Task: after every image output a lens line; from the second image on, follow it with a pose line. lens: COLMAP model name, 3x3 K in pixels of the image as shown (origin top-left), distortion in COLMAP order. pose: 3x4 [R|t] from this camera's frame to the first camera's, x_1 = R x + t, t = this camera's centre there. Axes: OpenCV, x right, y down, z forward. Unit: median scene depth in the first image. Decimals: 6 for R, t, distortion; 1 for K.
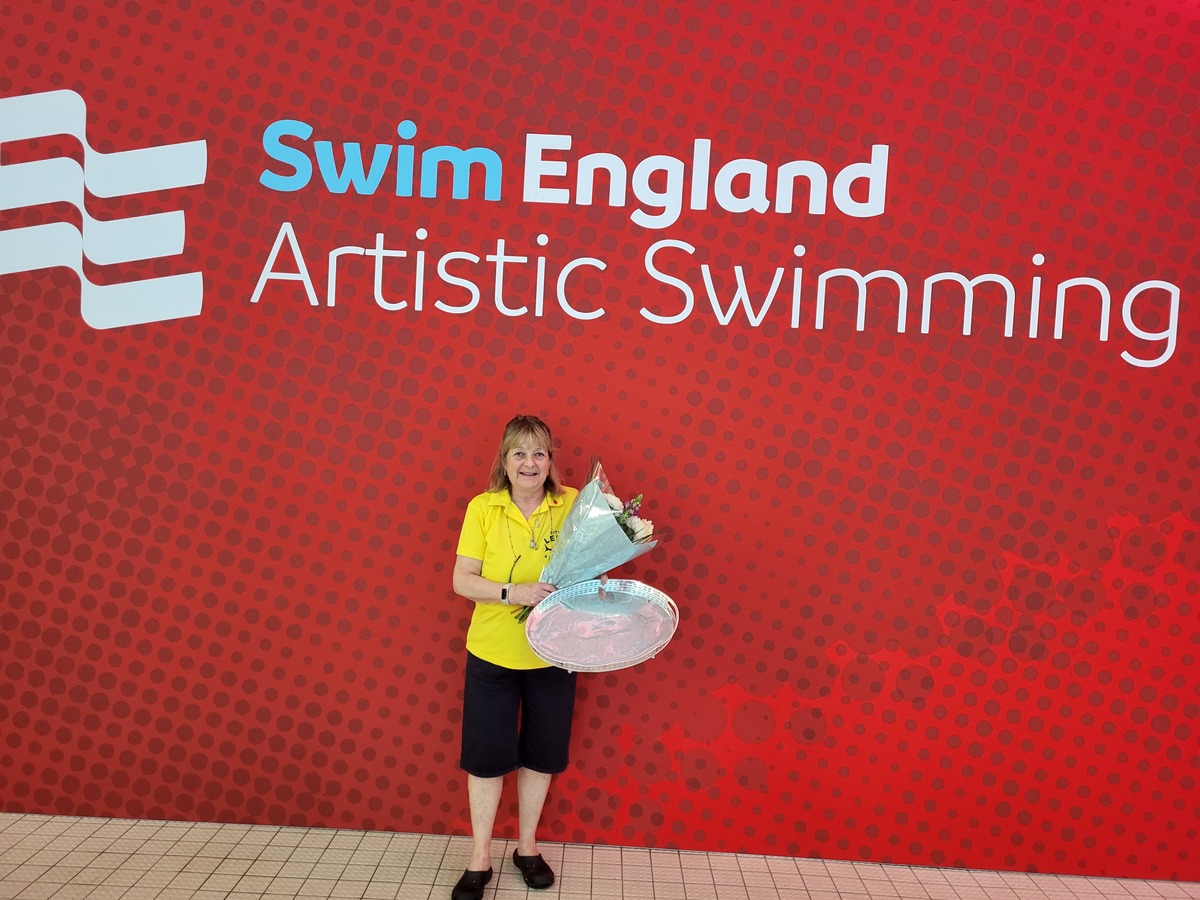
lens RADIAL K [[873.6, 0, 600.0], [0, 873.6, 450.0], [0, 0, 1]] dist [0.029068, -0.010944]
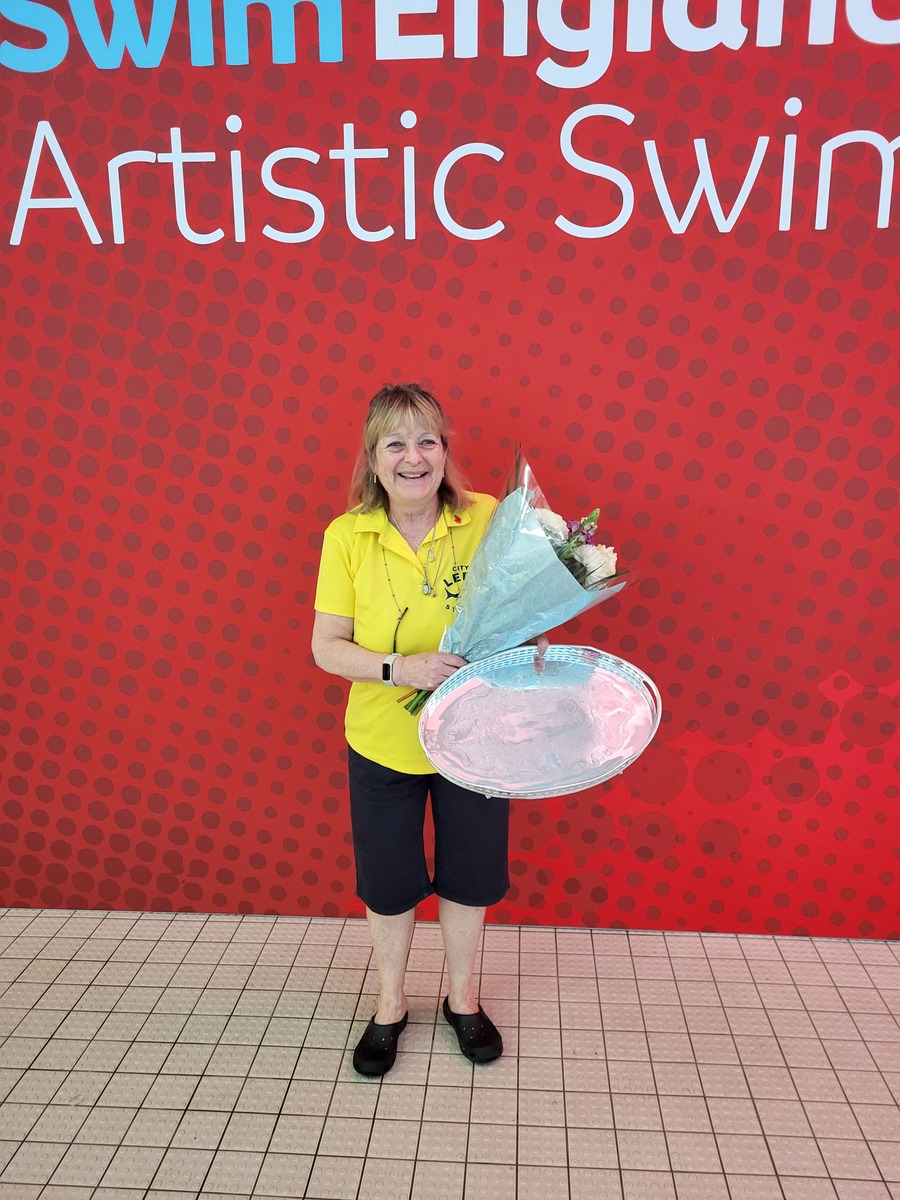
lens RADIAL K [[873.6, 0, 448.7], [0, 873.6, 606.8], [0, 0, 1]] dist [0.029068, -0.010944]
pose [[0.997950, -0.047874, -0.042467, -0.024061], [0.055845, 0.975546, 0.212581, -0.013492], [0.031251, -0.214517, 0.976220, 0.255581]]
